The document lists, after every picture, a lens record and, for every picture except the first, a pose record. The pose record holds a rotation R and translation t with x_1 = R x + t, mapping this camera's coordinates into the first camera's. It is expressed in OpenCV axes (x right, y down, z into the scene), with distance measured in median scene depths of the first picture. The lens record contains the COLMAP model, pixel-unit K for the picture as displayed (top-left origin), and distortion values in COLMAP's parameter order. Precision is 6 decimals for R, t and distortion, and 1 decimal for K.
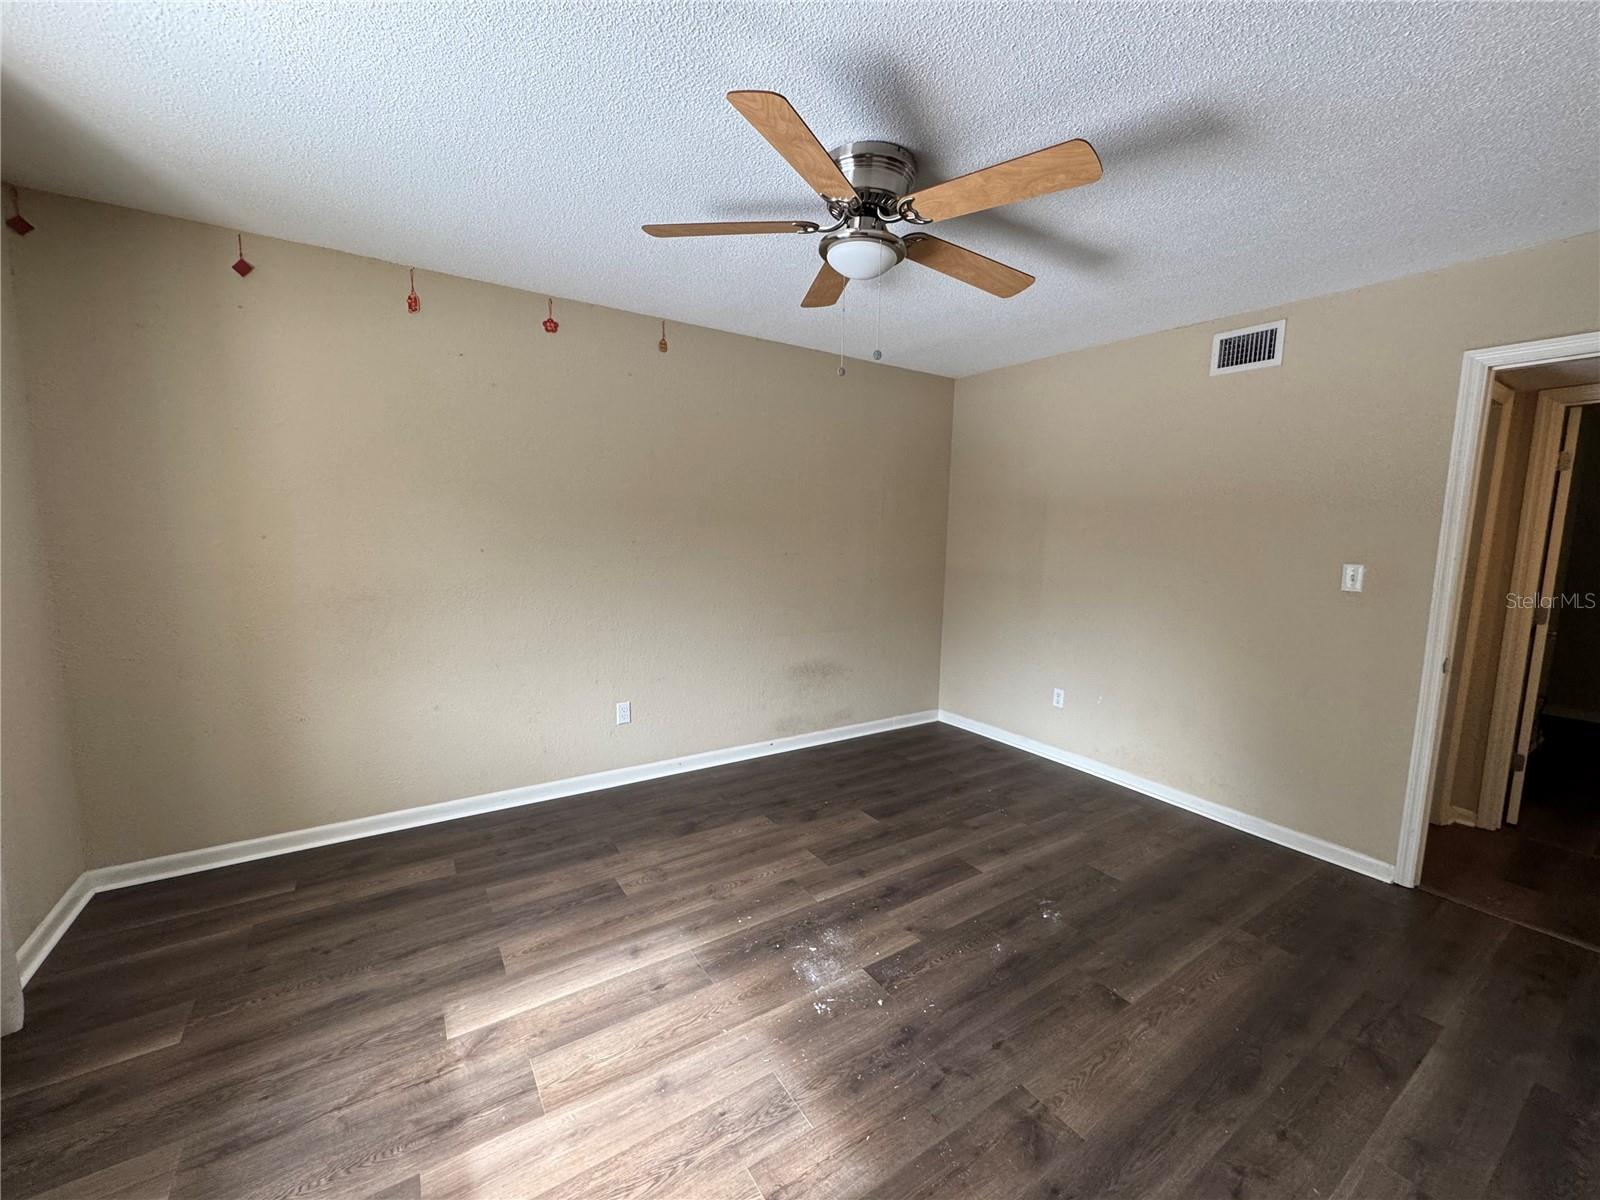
lens RADIAL K [[636.6, 0, 801.0], [0, 636.6, 598.6], [0, 0, 1]] dist [-0.003313, 0.000123]
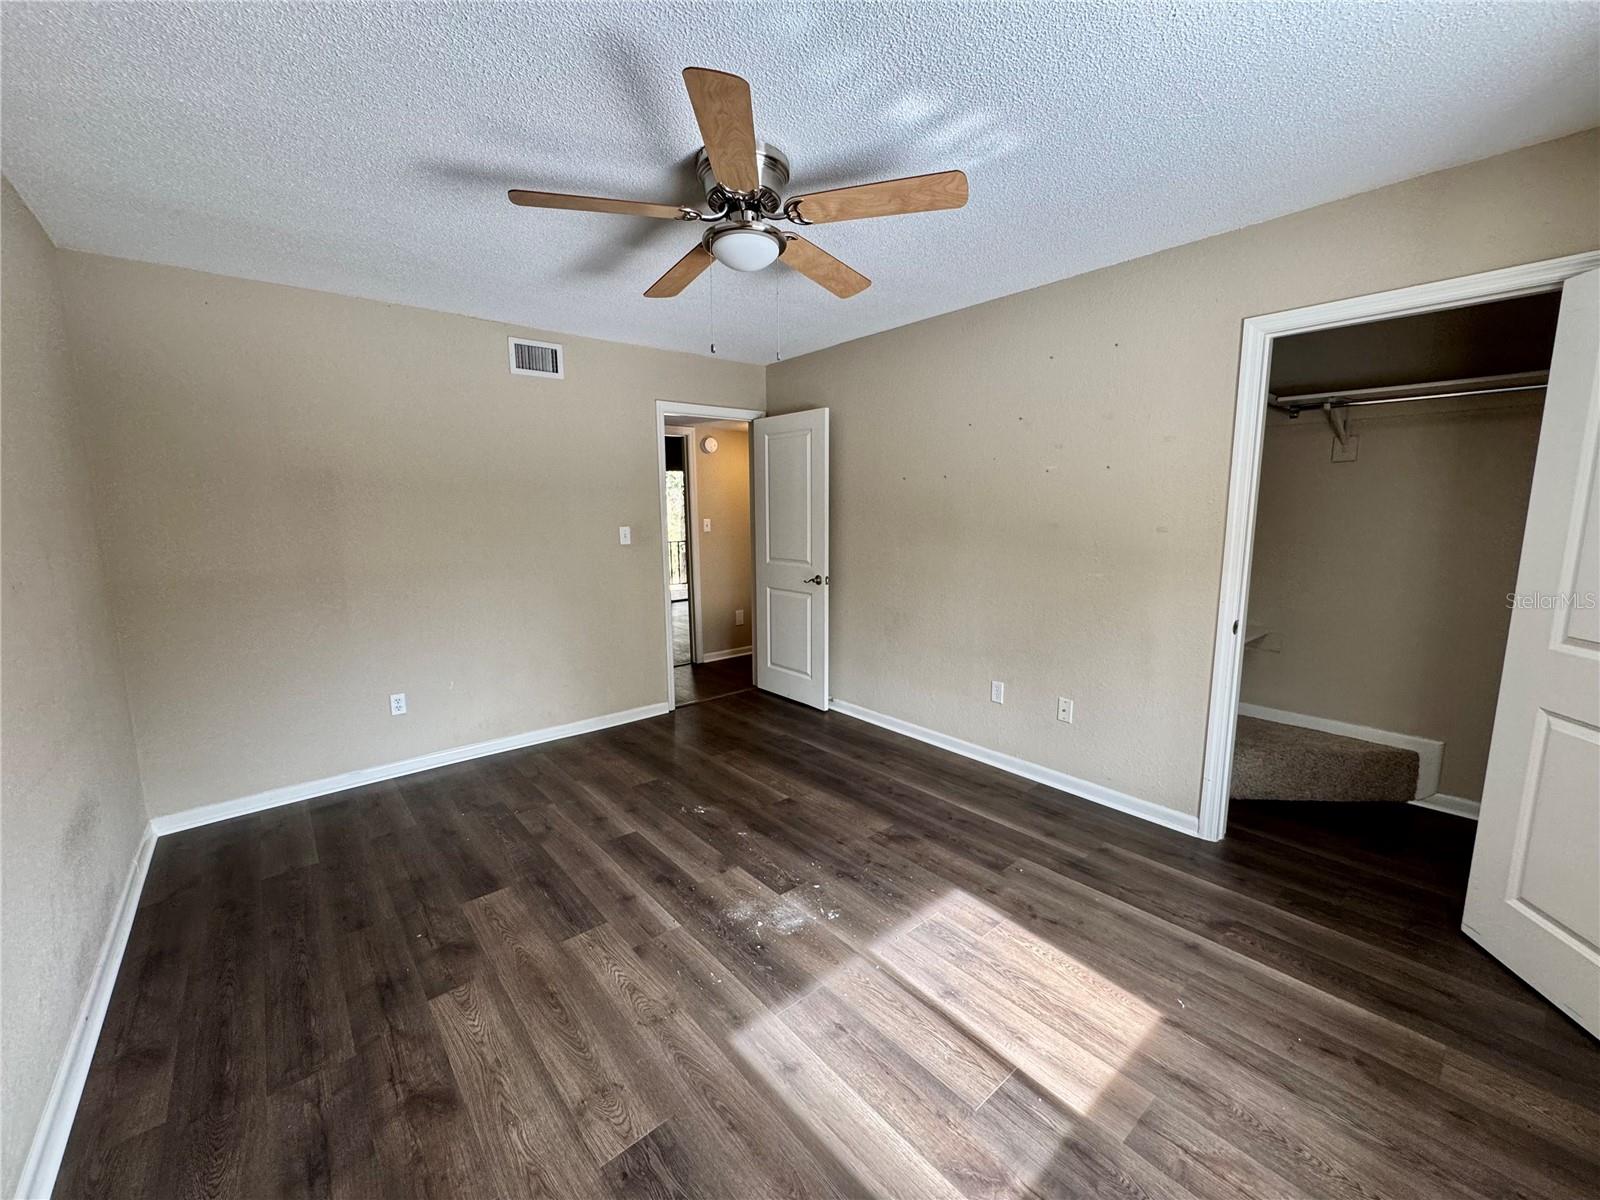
lens RADIAL K [[636.6, 0, 796.0], [0, 636.6, 603.0], [0, 0, 1]] dist [-0.003313, 0.000123]
pose [[-0.117257, -0.170010, 0.978441, -0.787632], [0.122158, 0.975287, 0.184101, -0.118017], [-0.985560, 0.141112, -0.093591, 0.841046]]
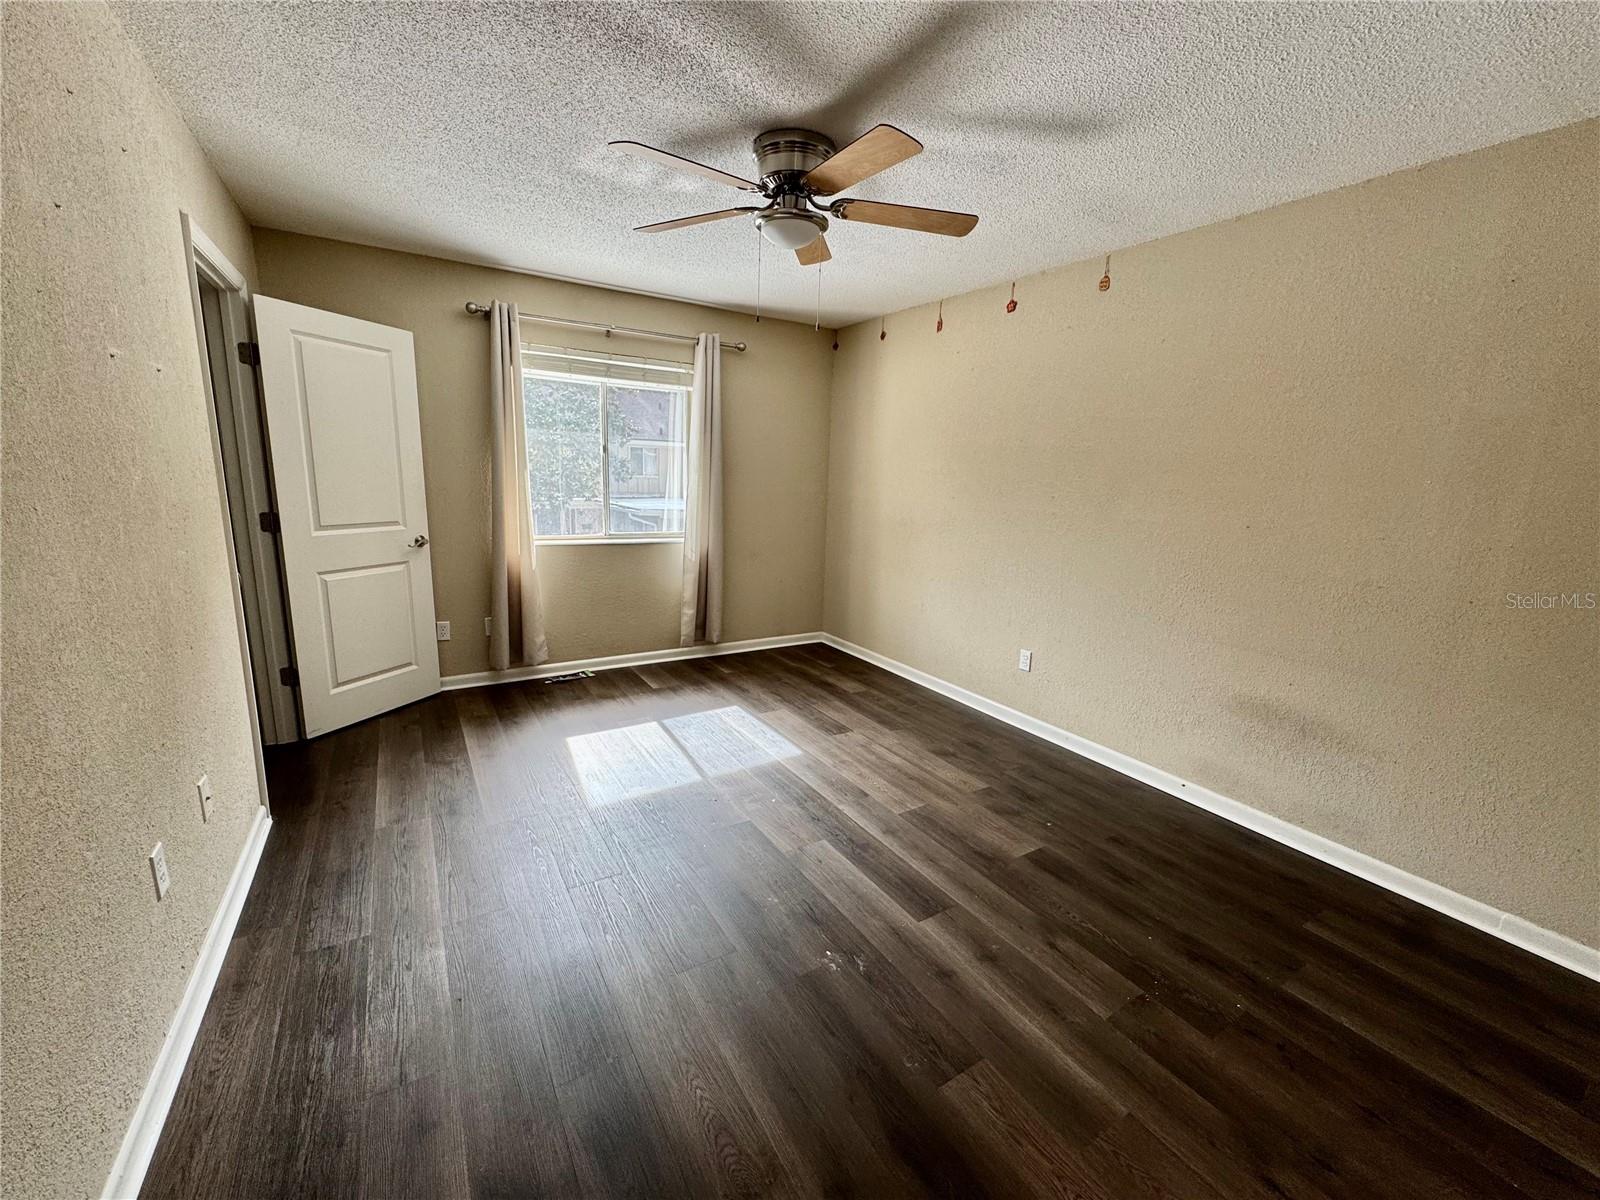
lens RADIAL K [[636.6, 0, 800.5], [0, 636.6, 600.8], [0, 0, 1]] dist [-0.003313, 0.000123]
pose [[-0.022587, 0.175400, -0.984238, 1.051103], [-0.154297, 0.972082, 0.176775, -0.063322], [0.987766, 0.155858, 0.005107, 0.857551]]
